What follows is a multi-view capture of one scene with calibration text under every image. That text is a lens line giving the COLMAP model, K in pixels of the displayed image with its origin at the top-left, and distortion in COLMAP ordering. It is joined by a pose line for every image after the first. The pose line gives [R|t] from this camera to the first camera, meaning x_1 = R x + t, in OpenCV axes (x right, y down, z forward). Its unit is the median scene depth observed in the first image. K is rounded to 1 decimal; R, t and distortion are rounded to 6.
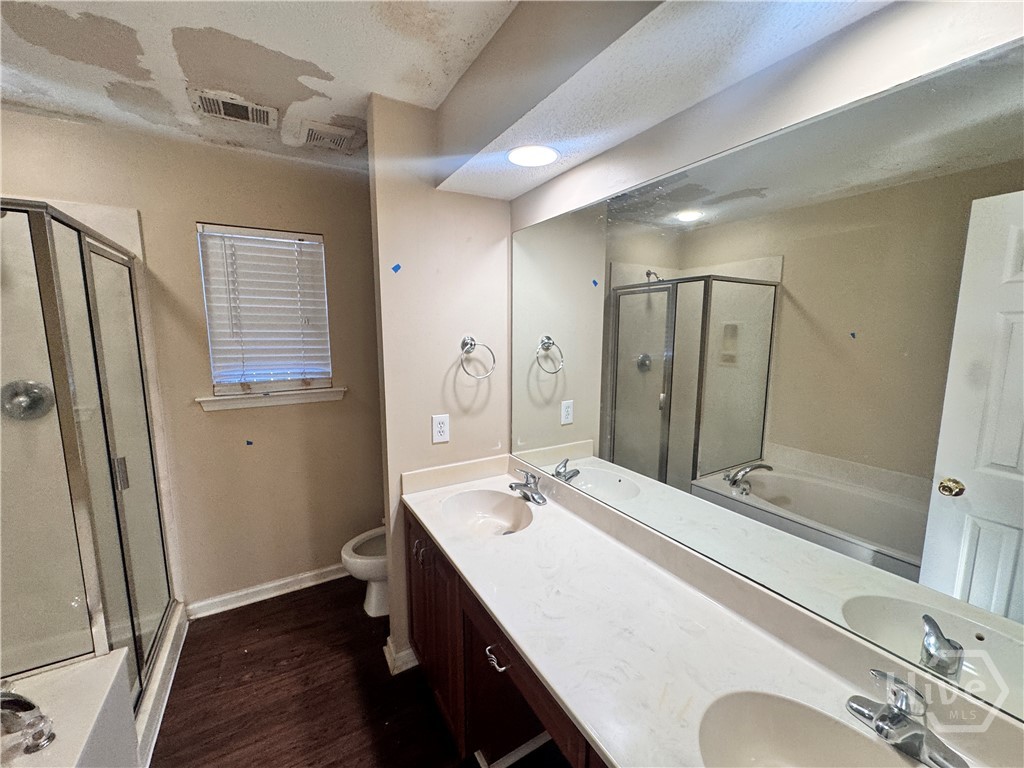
lens RADIAL K [[409.4, 0, 509.3], [0, 409.4, 385.2], [0, 0, 1]] dist [-0.002260, -0.000198]
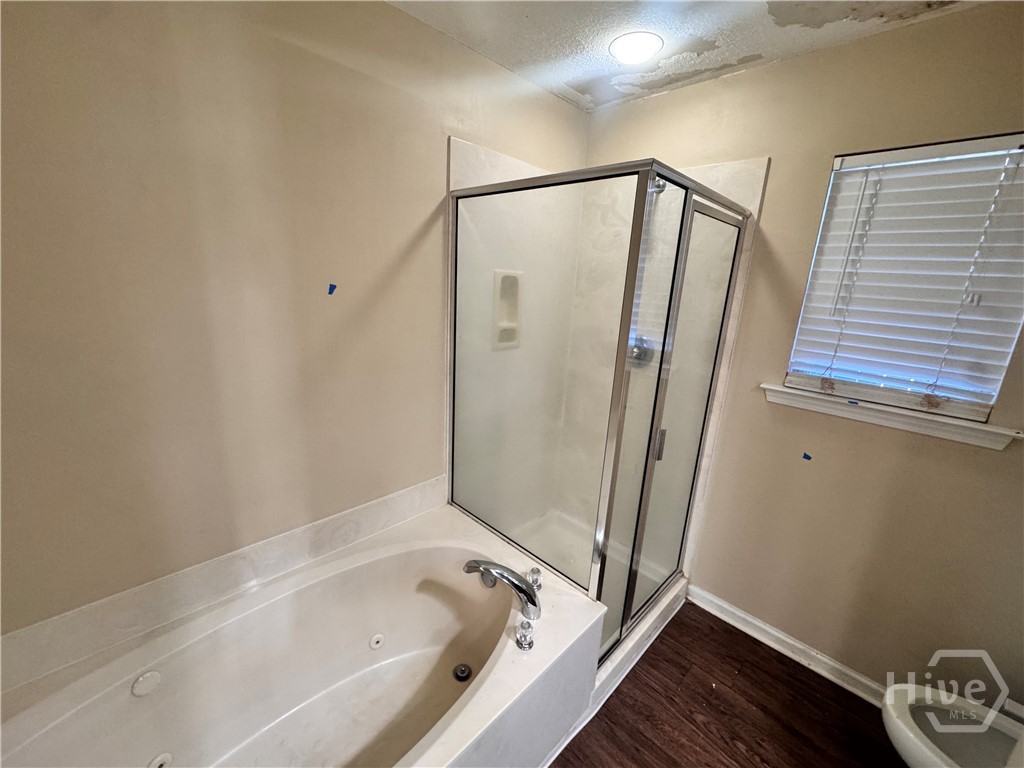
lens RADIAL K [[409.4, 0, 509.3], [0, 409.4, 385.2], [0, 0, 1]] dist [-0.002260, -0.000198]
pose [[0.262737, 0.258630, -0.929559, -0.123424], [-0.184288, 0.959121, 0.214767, -0.050628], [0.947105, 0.114880, 0.299659, 0.261380]]
